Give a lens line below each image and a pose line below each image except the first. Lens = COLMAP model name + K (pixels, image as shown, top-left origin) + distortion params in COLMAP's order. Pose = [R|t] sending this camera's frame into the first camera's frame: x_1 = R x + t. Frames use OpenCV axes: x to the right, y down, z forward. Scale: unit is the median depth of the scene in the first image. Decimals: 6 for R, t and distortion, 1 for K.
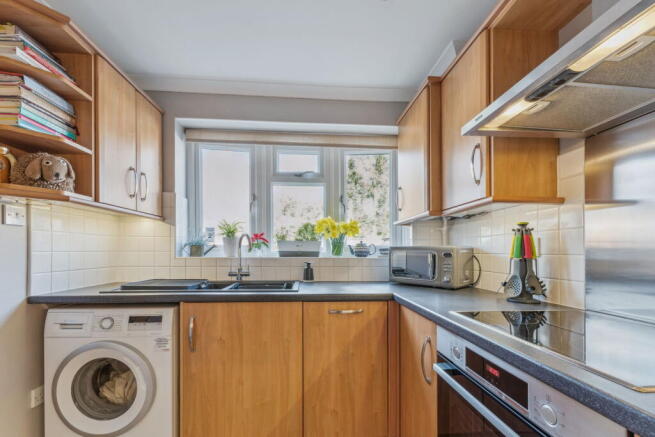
lens RADIAL K [[273.2, 0, 327.1], [0, 273.2, 251.0], [0, 0, 1]] dist [0.000500, 0.000001]
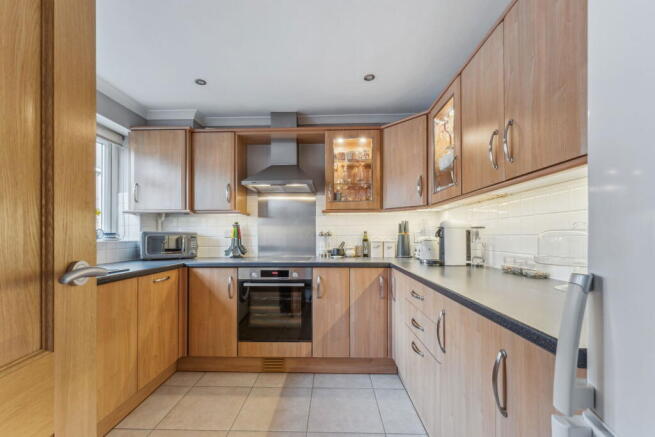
lens RADIAL K [[263.8, 0, 326.6], [0, 263.8, 234.1], [0, 0, 1]] dist [-0.000084, -0.000011]
pose [[0.105375, 0.002563, 0.994429, -1.187846], [0.002667, 0.999992, -0.002860, 0.001062], [-0.994429, 0.002953, 0.105368, 0.042208]]
